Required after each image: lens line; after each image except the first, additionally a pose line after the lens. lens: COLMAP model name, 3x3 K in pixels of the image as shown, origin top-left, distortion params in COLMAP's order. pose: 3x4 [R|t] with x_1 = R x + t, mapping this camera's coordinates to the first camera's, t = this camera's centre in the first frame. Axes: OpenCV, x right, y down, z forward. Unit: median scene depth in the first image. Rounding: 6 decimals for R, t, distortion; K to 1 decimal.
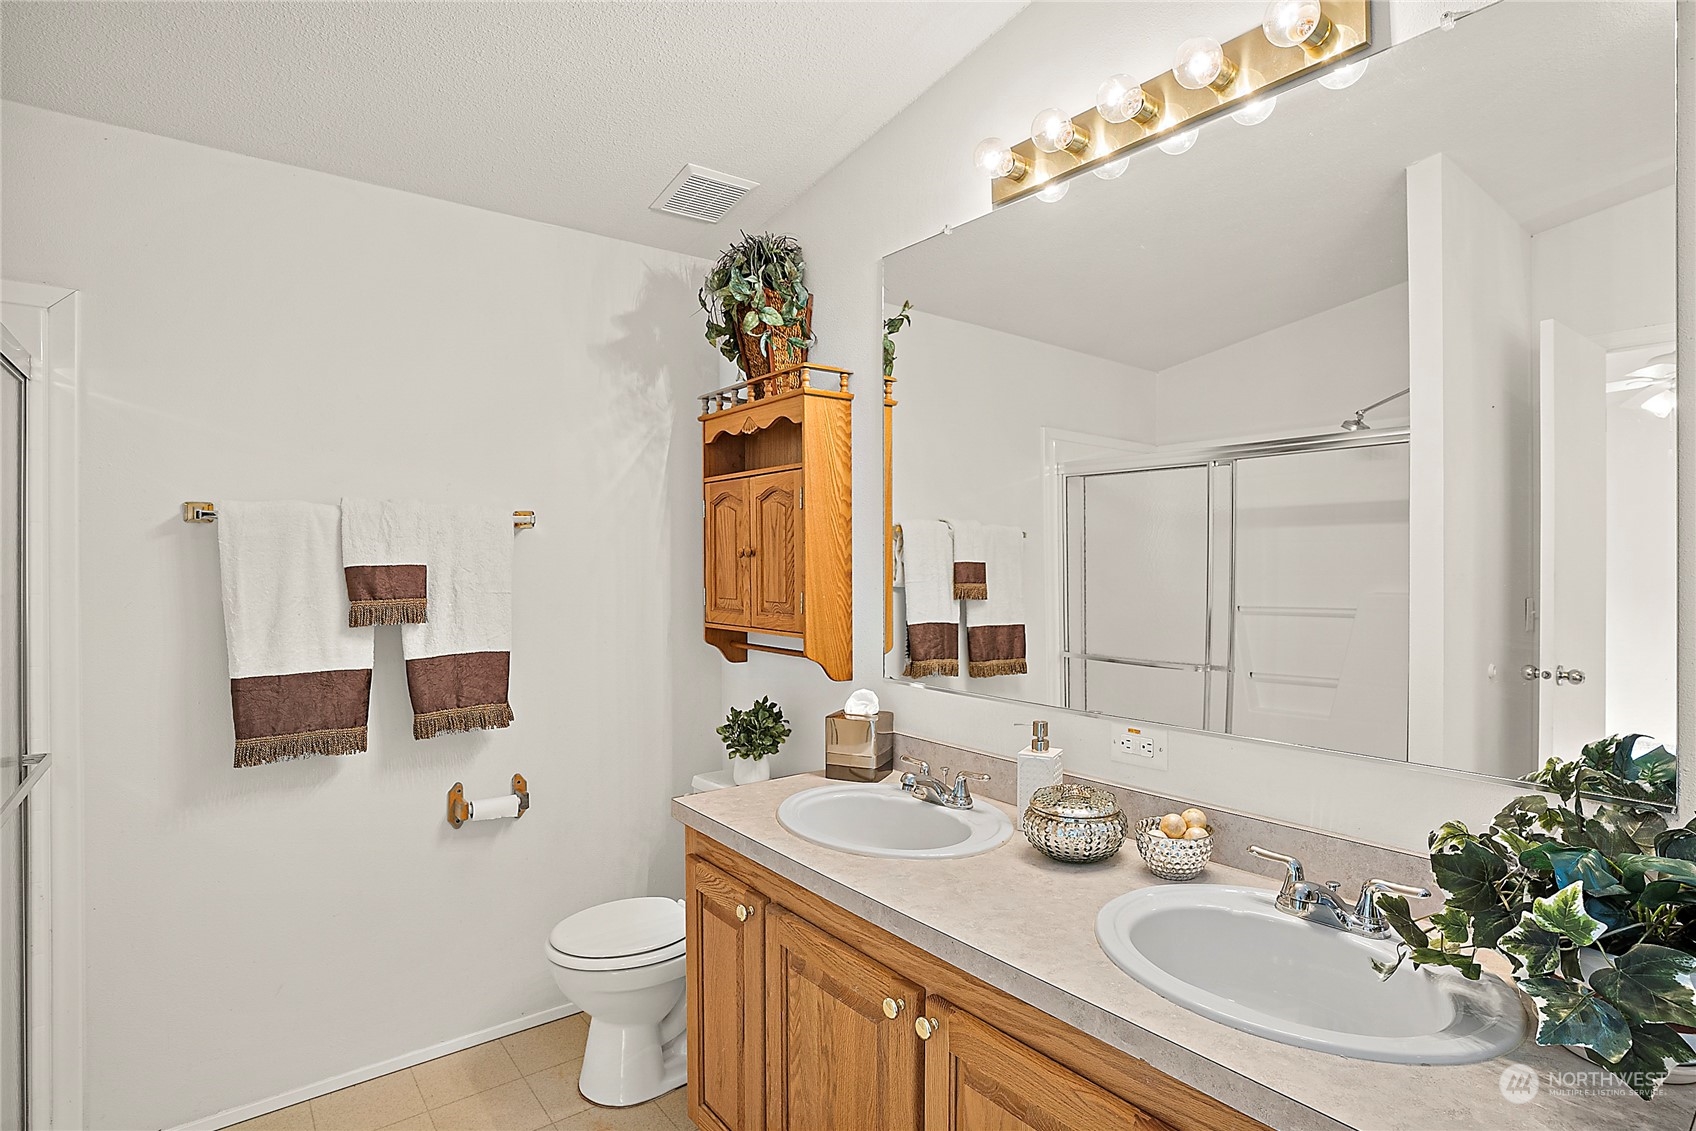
lens RADIAL K [[856.4, 0, 854.3], [0, 856.4, 562.1], [0, 0, 1]] dist [-0.082890, 0.041673]
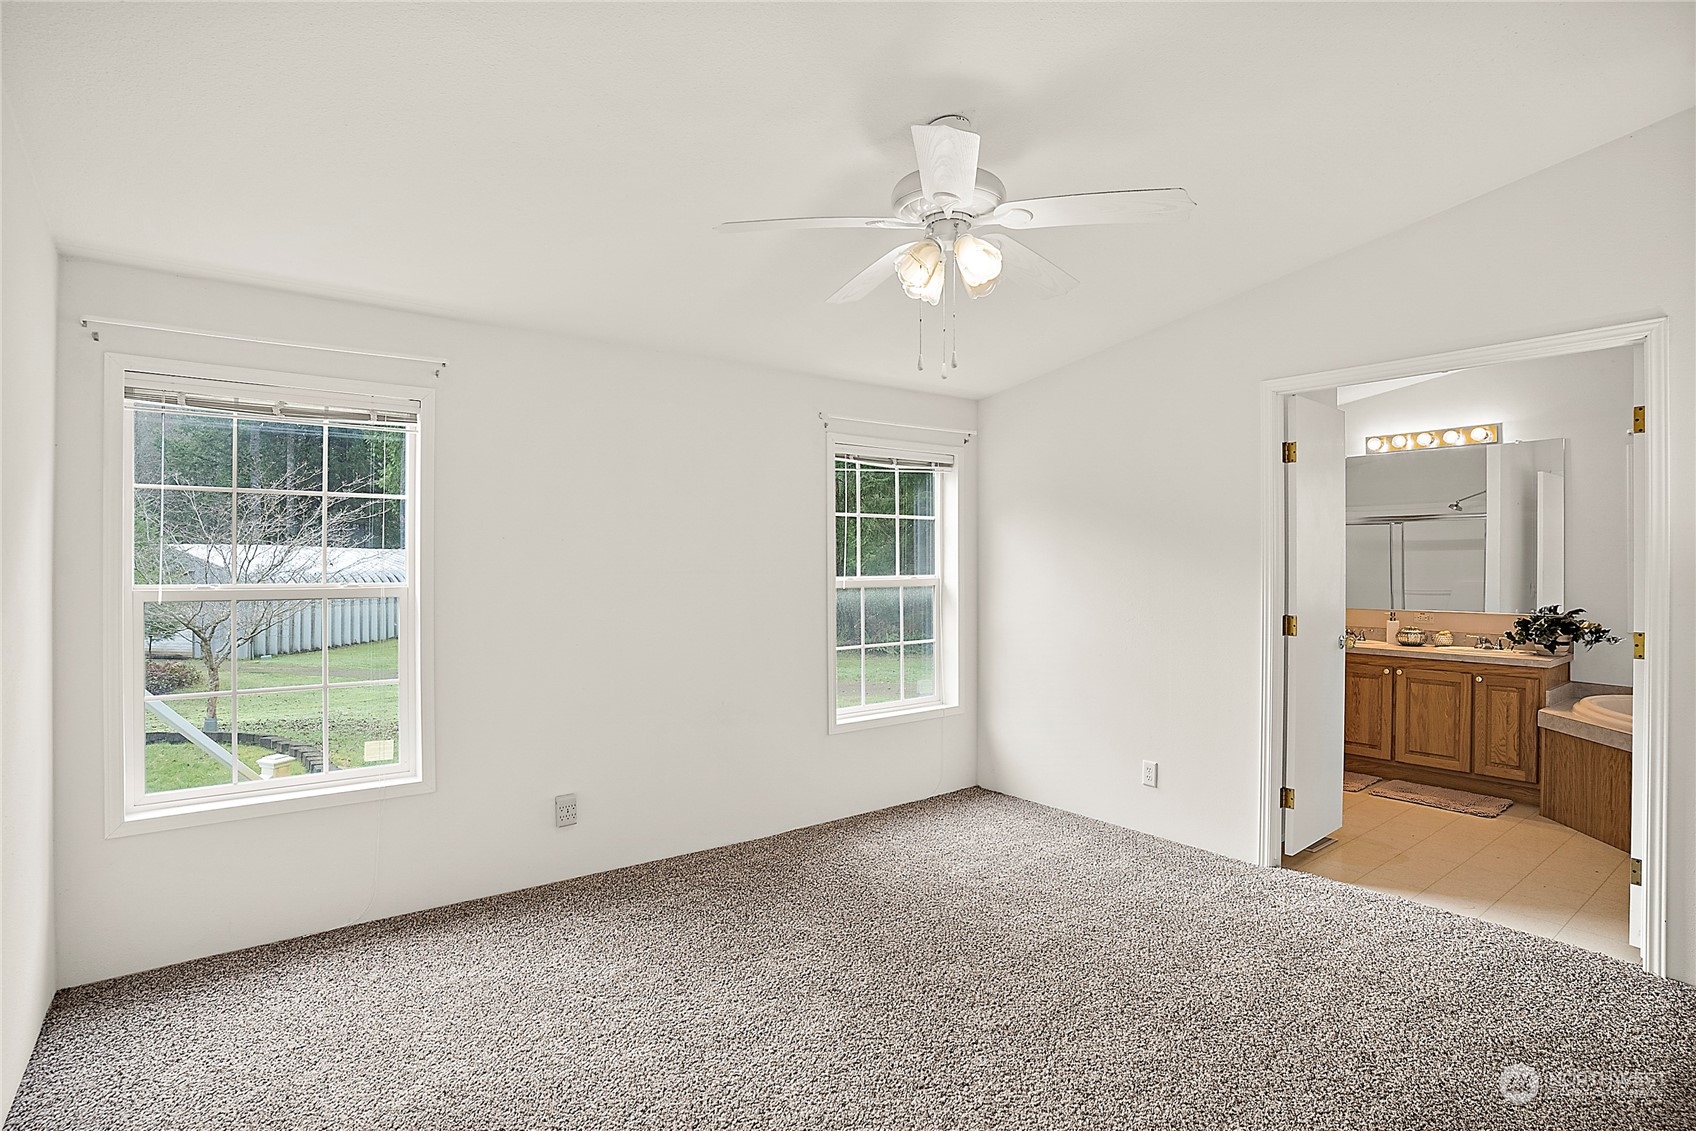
lens RADIAL K [[856.4, 0, 854.3], [0, 856.4, 562.1], [0, 0, 1]] dist [-0.082890, 0.041673]
pose [[0.999997, 0.002487, -0.000177, -1.461687], [-0.002487, 0.999983, -0.005273, 0.005577], [0.000164, 0.005274, 0.999986, -1.771313]]
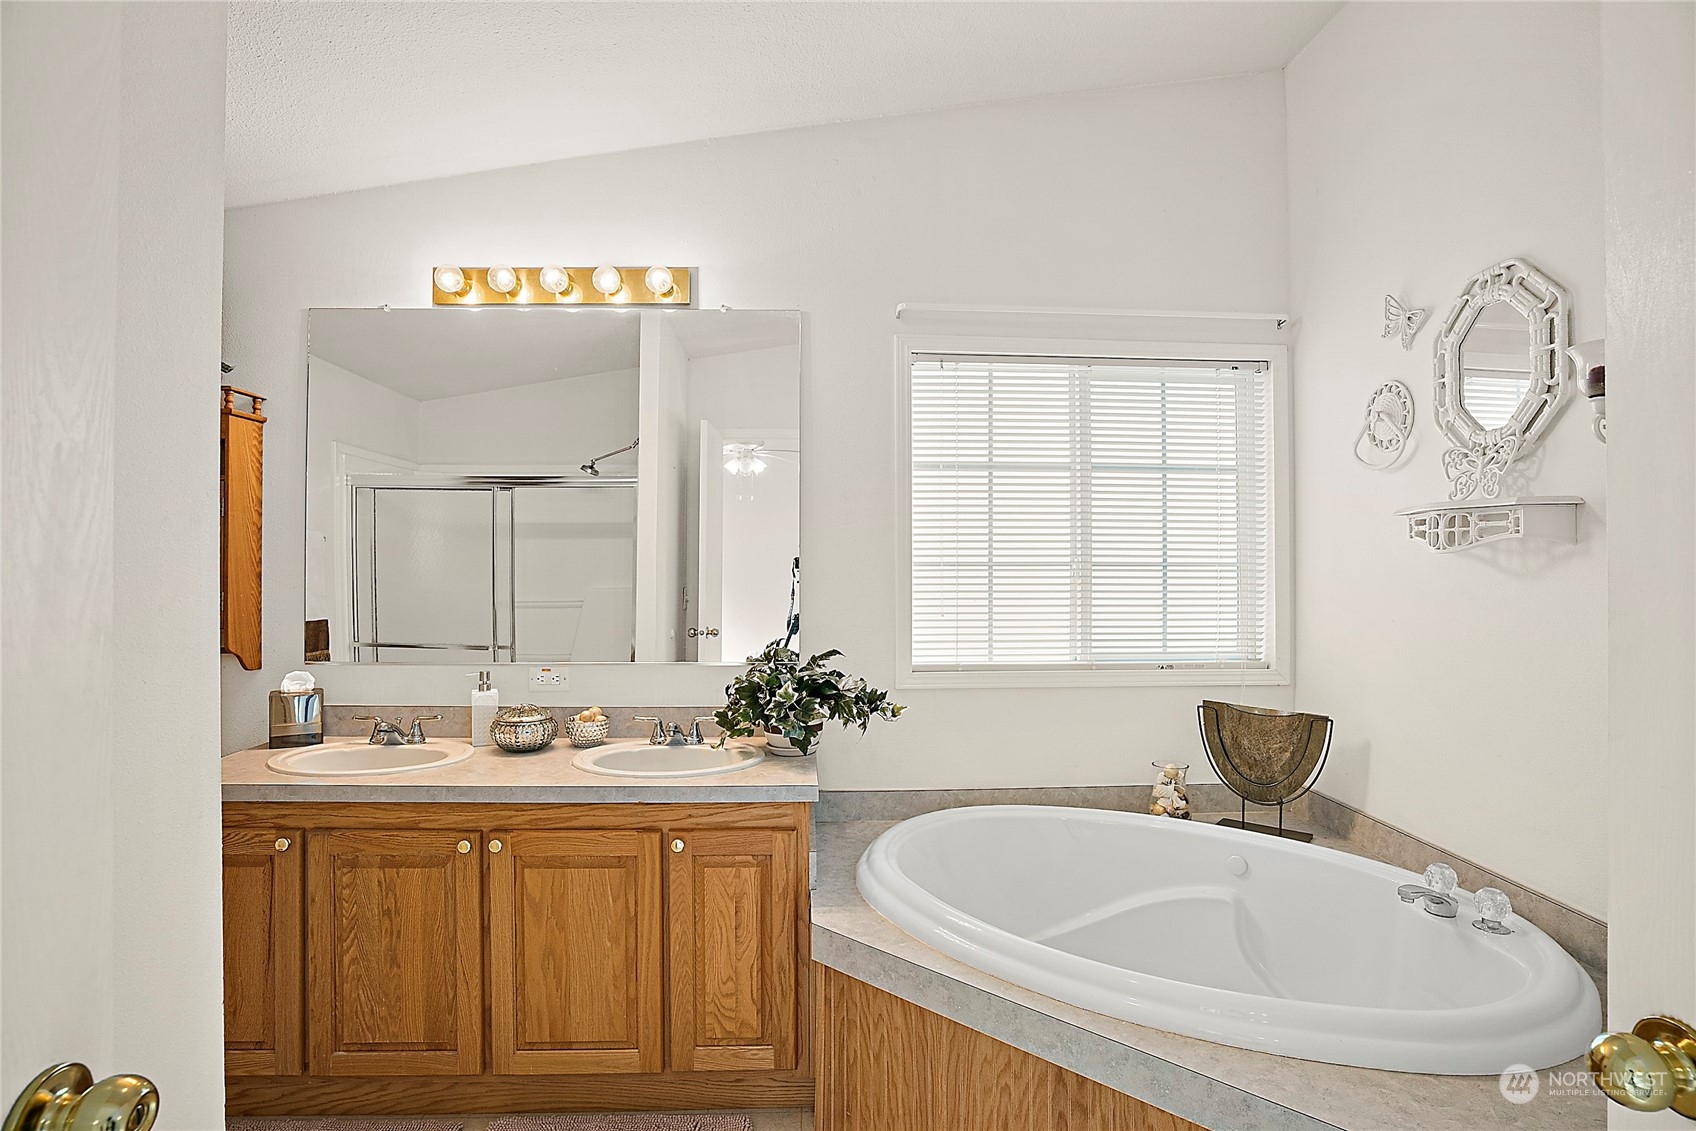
lens RADIAL K [[856.4, 0, 854.3], [0, 856.4, 562.1], [0, 0, 1]] dist [-0.082890, 0.041673]
pose [[0.577403, 0.001566, 0.816458, -0.453902], [0.001133, 0.999996, -0.002719, 0.000476], [-0.816459, 0.002495, 0.577398, -0.282627]]
